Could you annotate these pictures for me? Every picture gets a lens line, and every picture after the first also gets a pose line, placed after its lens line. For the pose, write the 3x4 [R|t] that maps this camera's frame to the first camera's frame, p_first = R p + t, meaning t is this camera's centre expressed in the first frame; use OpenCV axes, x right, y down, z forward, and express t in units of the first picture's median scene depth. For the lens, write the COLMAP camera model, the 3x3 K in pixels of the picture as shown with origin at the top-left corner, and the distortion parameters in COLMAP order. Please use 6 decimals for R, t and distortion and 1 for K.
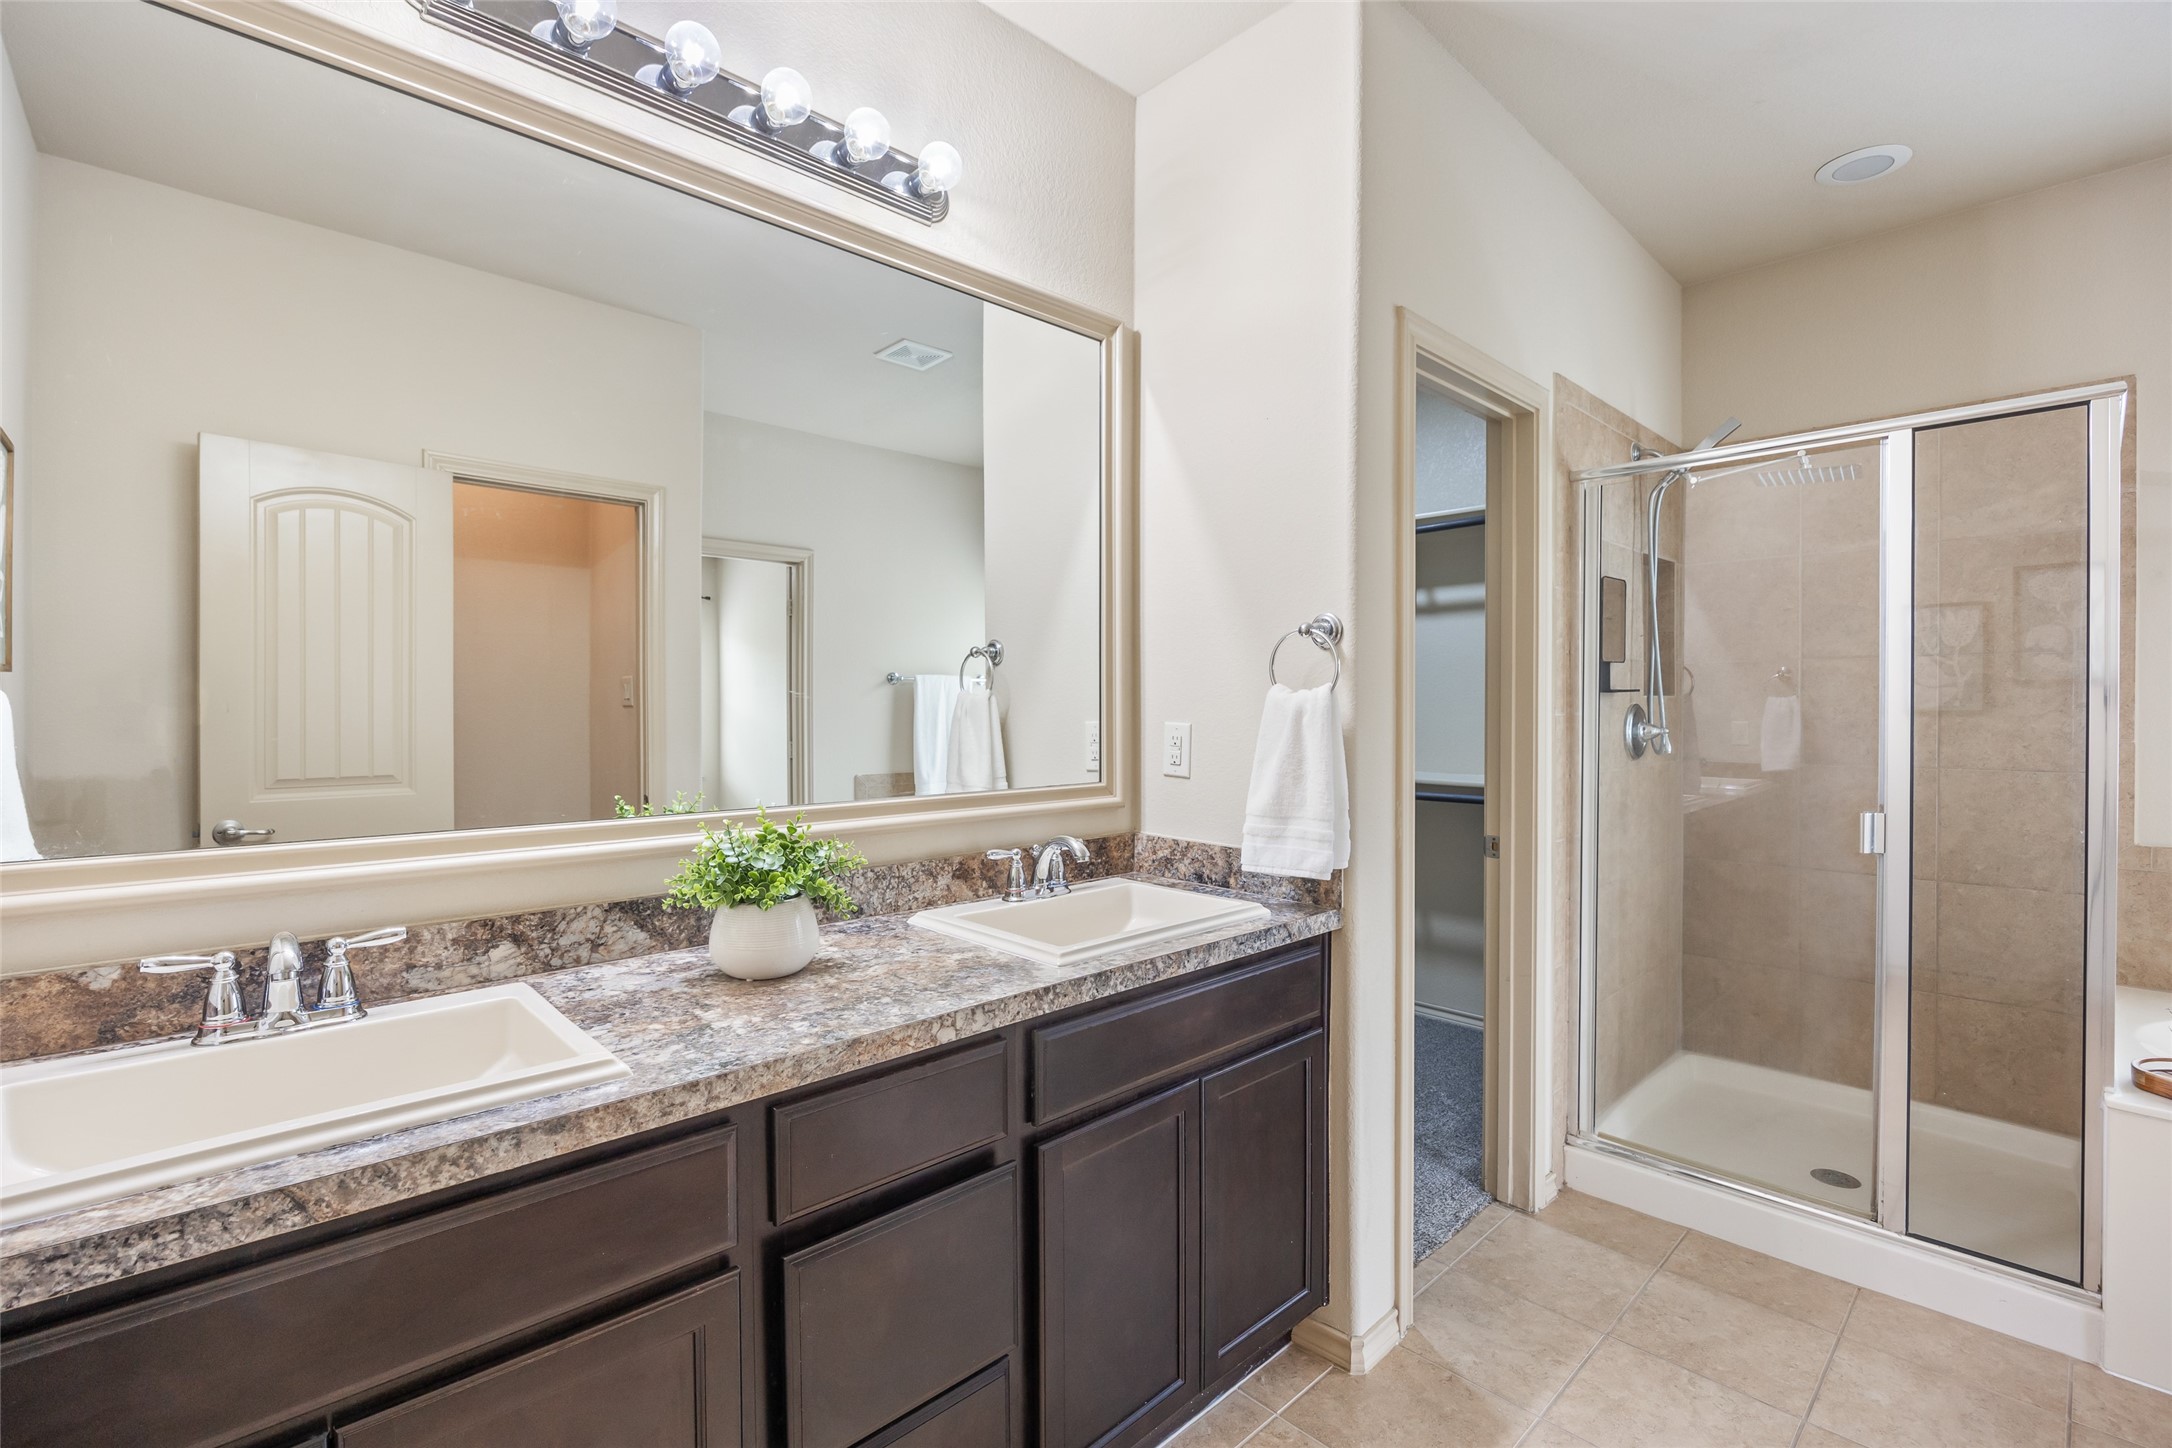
lens RADIAL K [[955.0, 0, 1093.2], [0, 955.0, 708.0], [0, 0, 1]] dist [-0.016349, -0.000012]
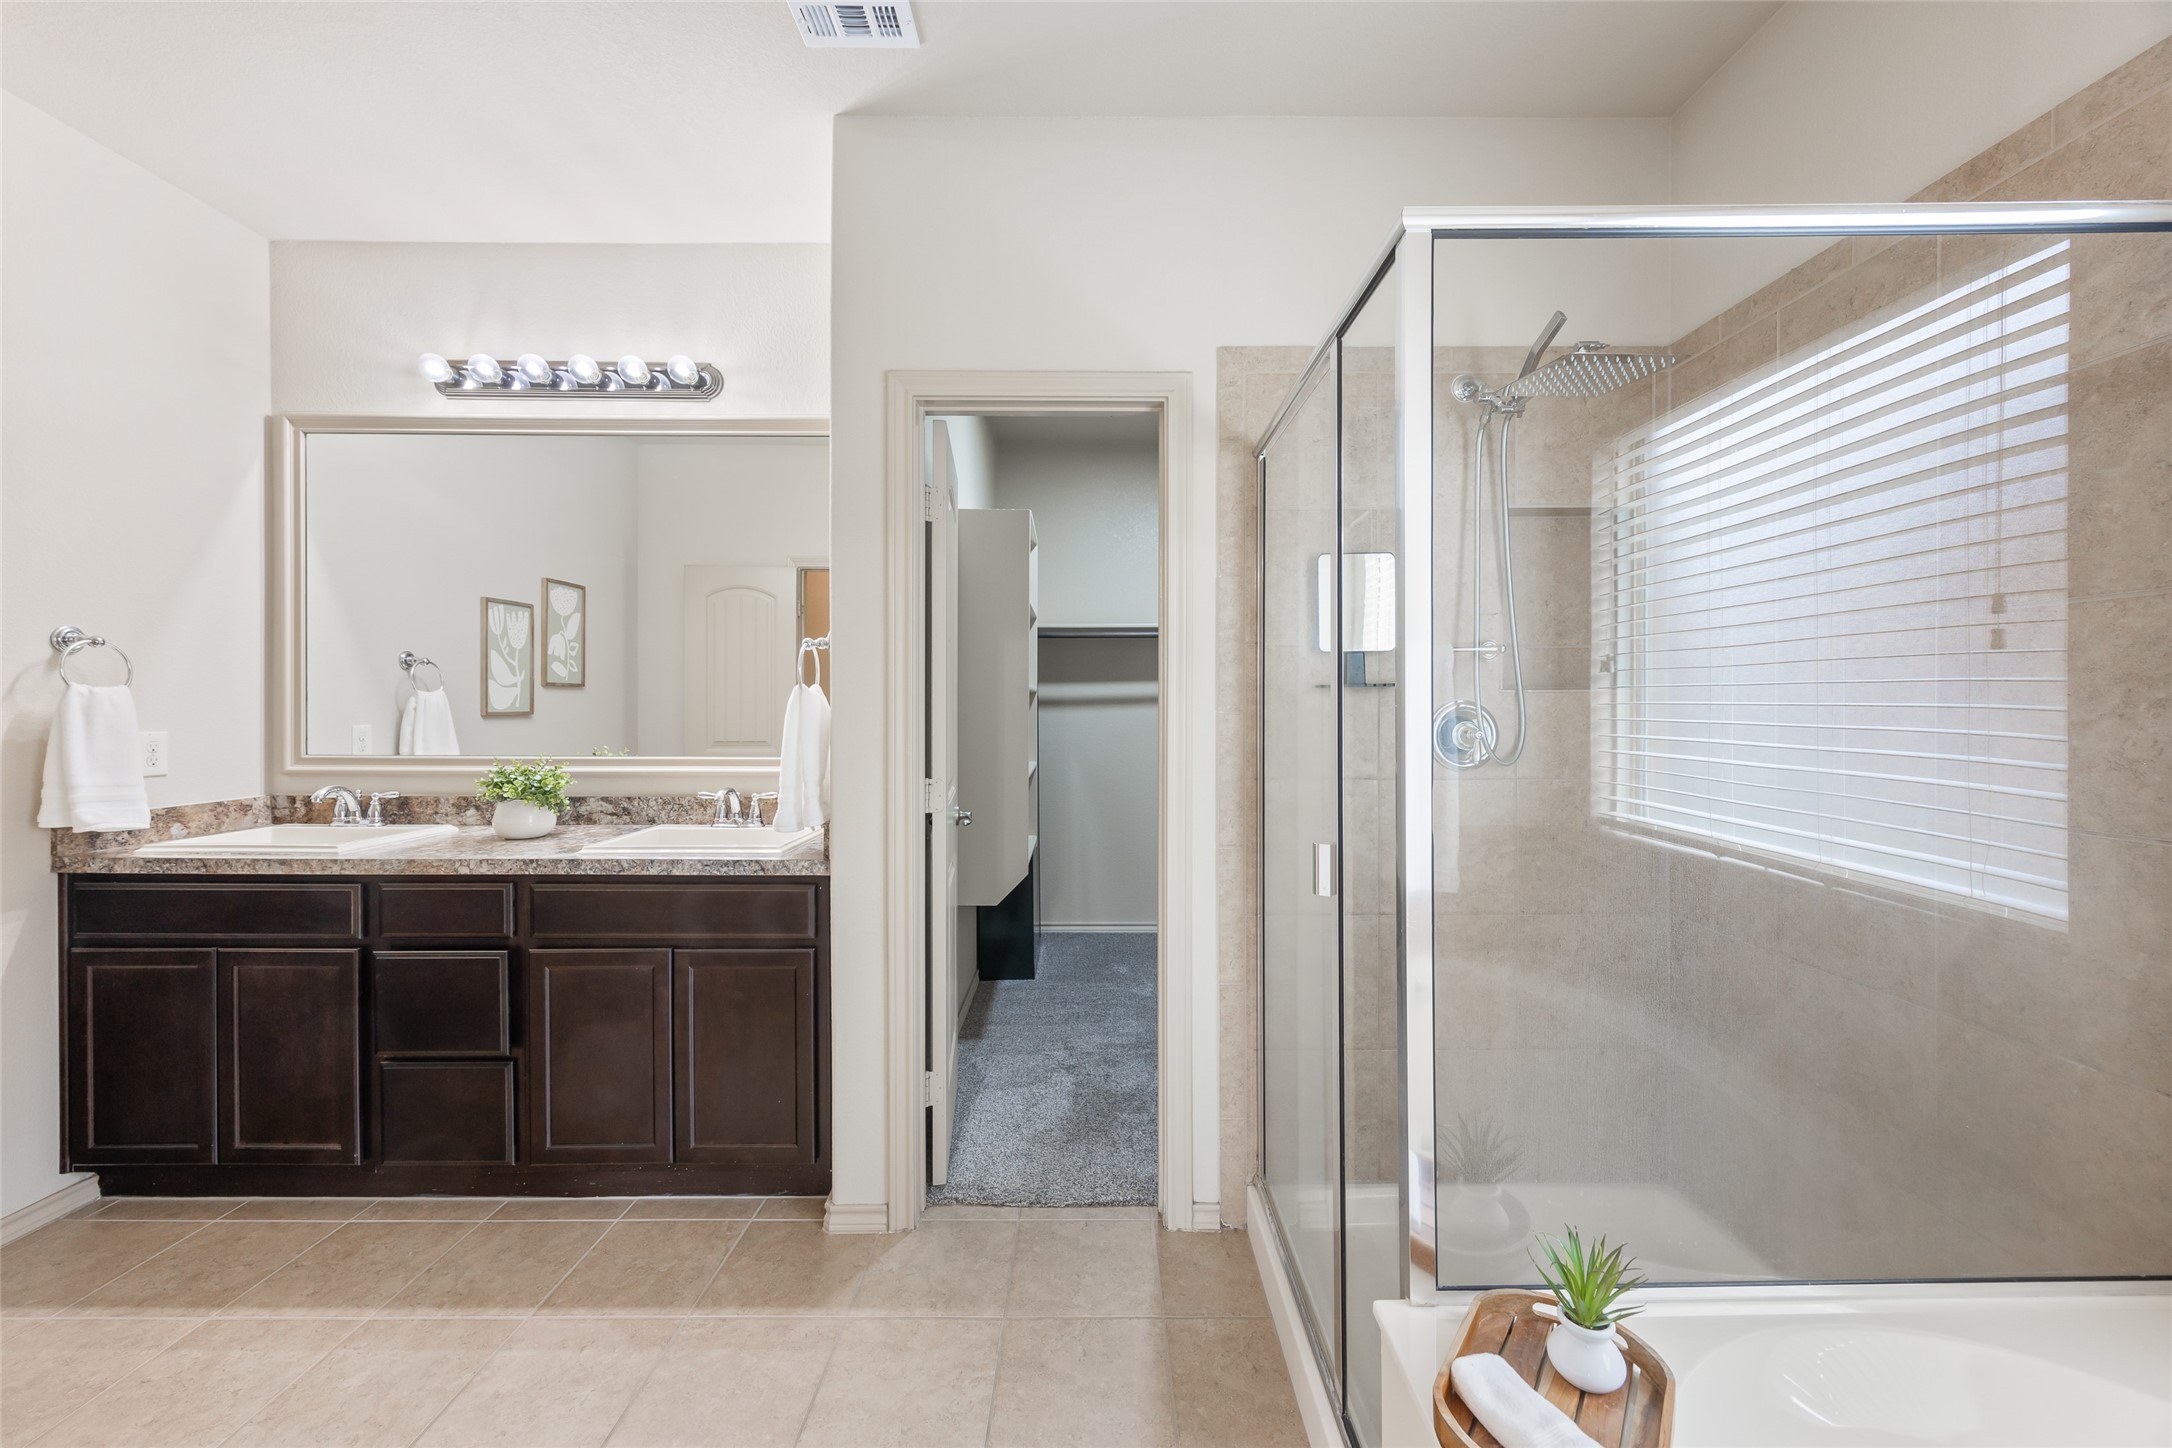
lens RADIAL K [[834.8, 0, 1085.9], [0, 834.8, 711.9], [0, 0, 1]] dist [0.000334, 0.000093]
pose [[0.723684, 0.008719, -0.690076, 1.755581], [-0.004424, 0.999958, 0.007994, 0.001774], [0.690117, -0.002733, 0.723692, 0.586760]]
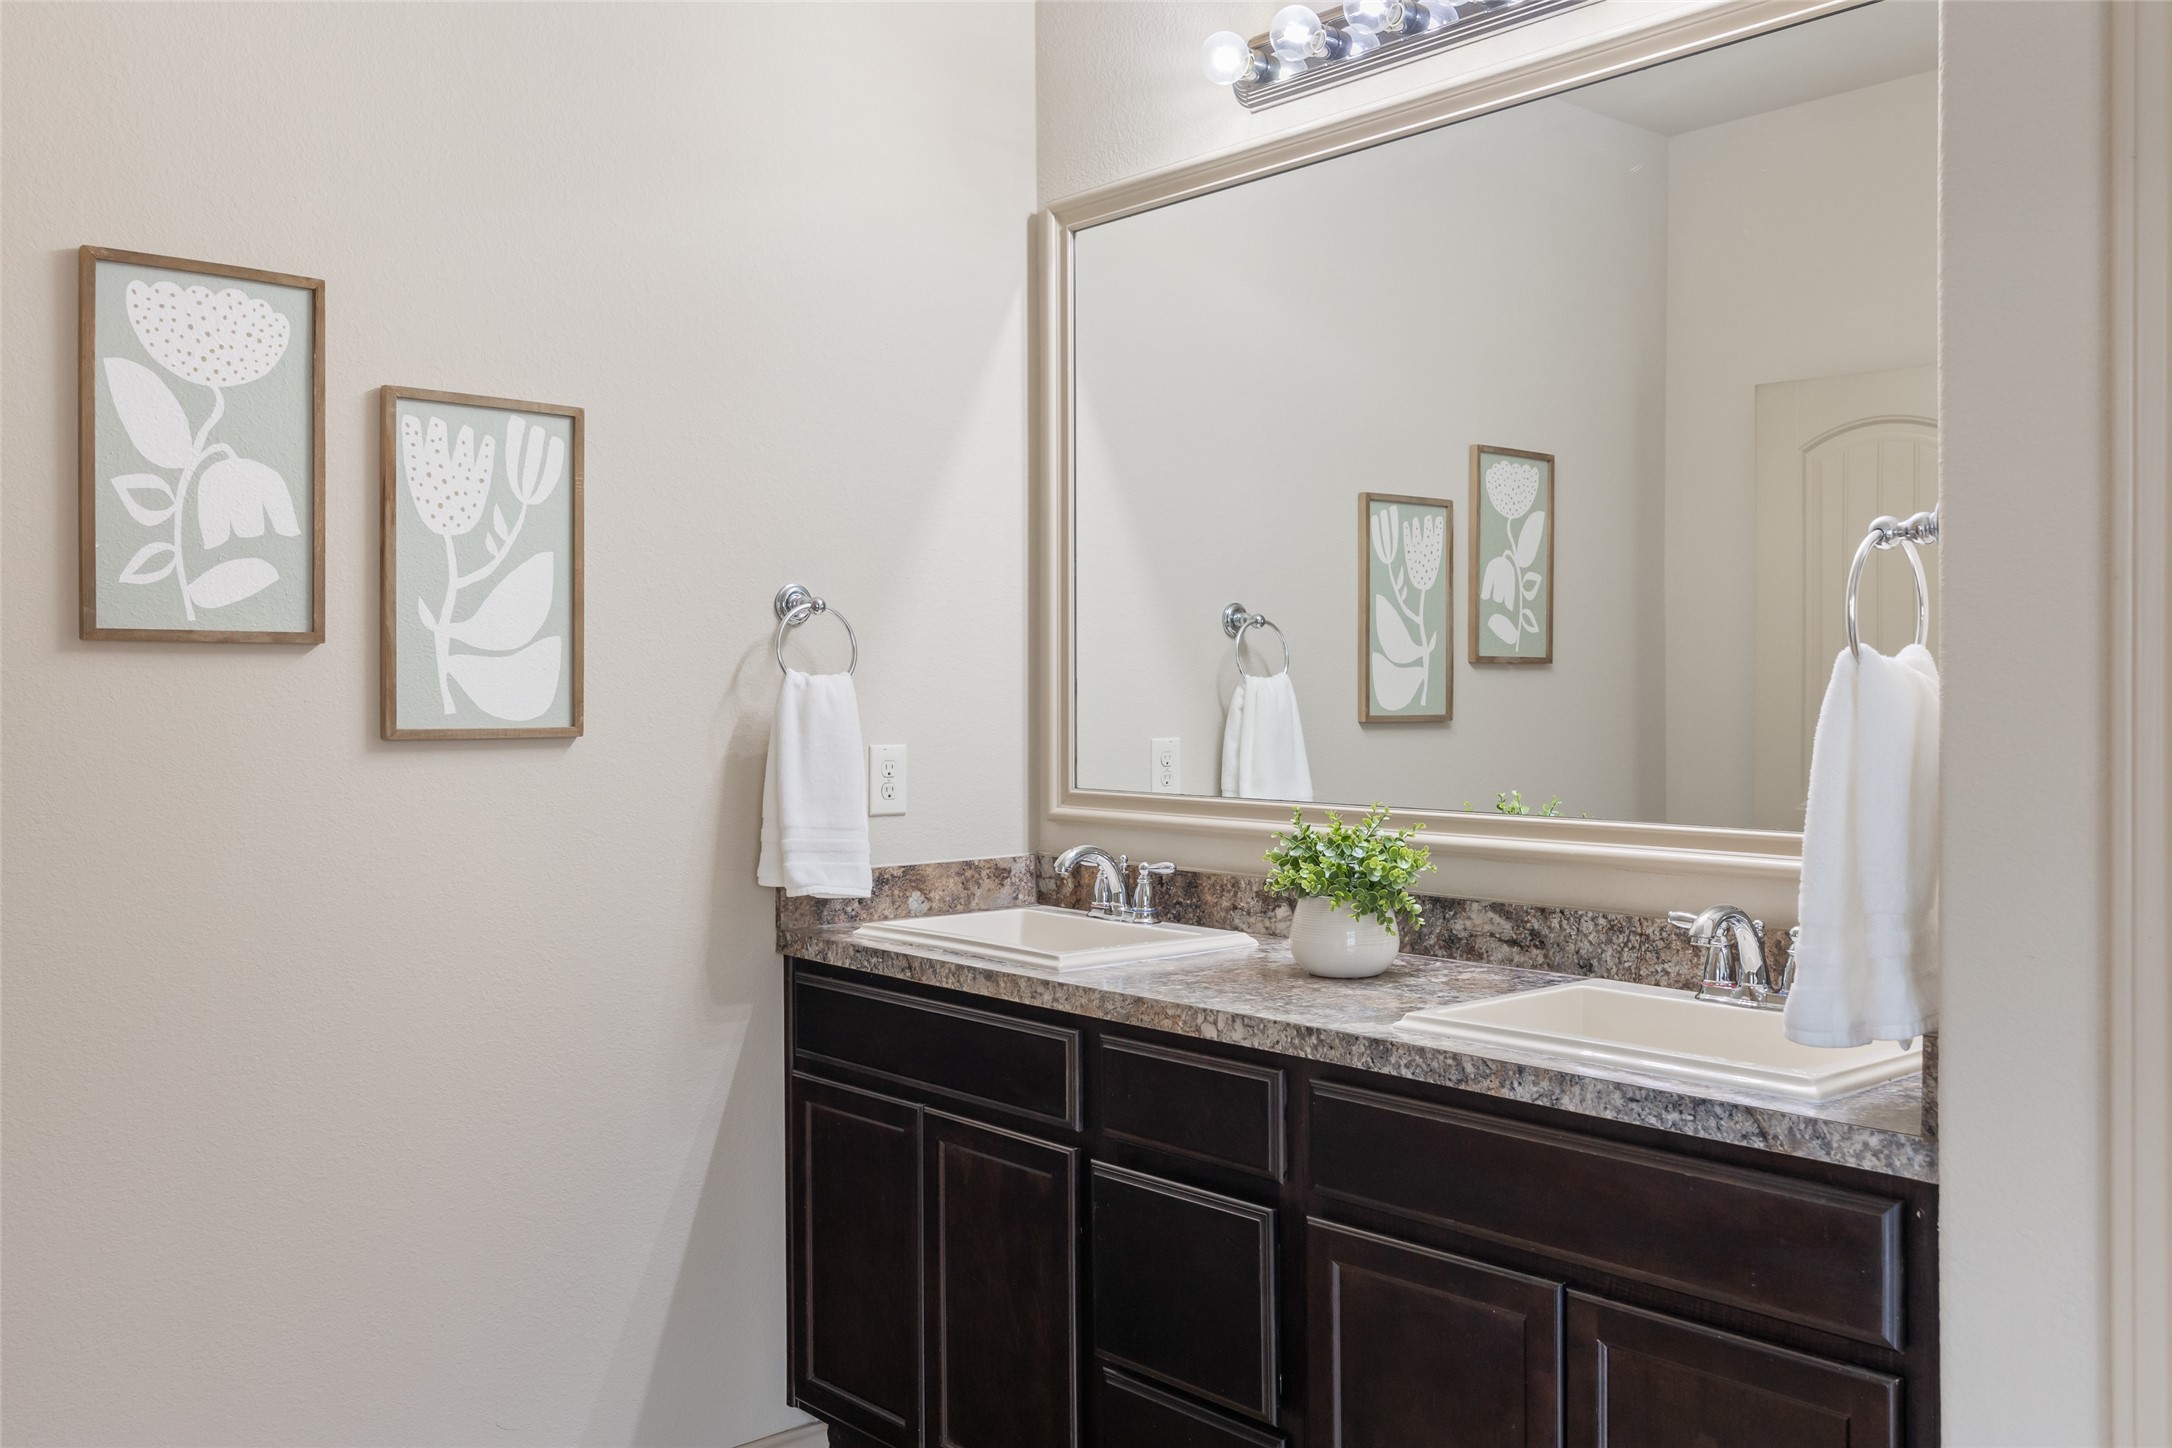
lens RADIAL K [[1826.5, 0, 1119.8], [0, 1826.5, 713.8], [0, 0, 1]] dist [0.005148, -0.000511]
pose [[-0.030553, 0.009359, -0.999489, 1.554888], [-0.001138, 0.999955, 0.009398, 0.001680], [0.999533, 0.001425, -0.030541, 0.877809]]
